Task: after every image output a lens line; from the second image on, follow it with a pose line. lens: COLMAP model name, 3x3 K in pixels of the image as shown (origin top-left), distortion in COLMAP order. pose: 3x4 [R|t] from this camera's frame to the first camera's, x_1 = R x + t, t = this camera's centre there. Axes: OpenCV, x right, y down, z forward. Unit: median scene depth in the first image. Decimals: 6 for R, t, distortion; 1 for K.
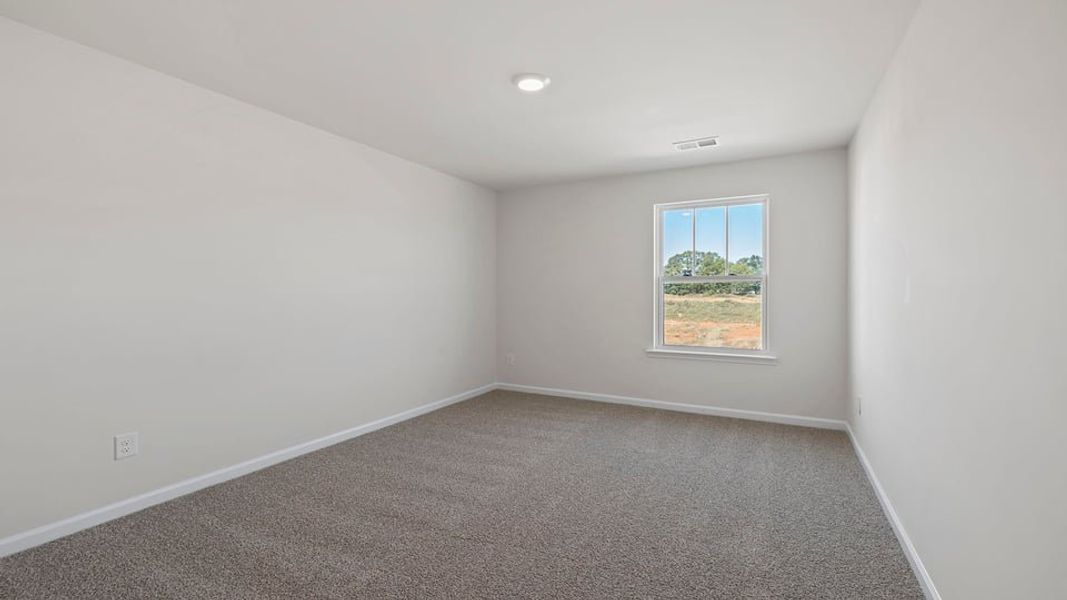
lens RADIAL K [[458.6, 0, 530.9], [0, 458.6, 295.4], [0, 0, 1]] dist [-0.000523, 0.000128]
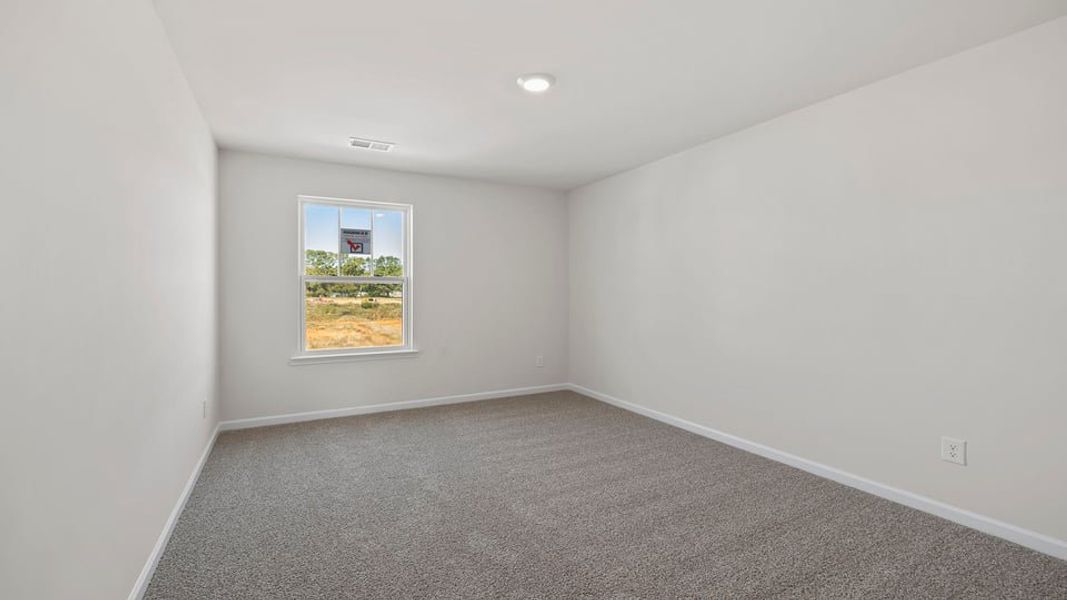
lens RADIAL K [[458.6, 0, 530.9], [0, 458.6, 295.4], [0, 0, 1]] dist [-0.000523, 0.000128]
pose [[0.533178, 0.000145, 0.846003, -0.263714], [-0.001028, 0.999999, 0.000477, -0.002056], [-0.846002, -0.001123, 0.533178, 0.146565]]
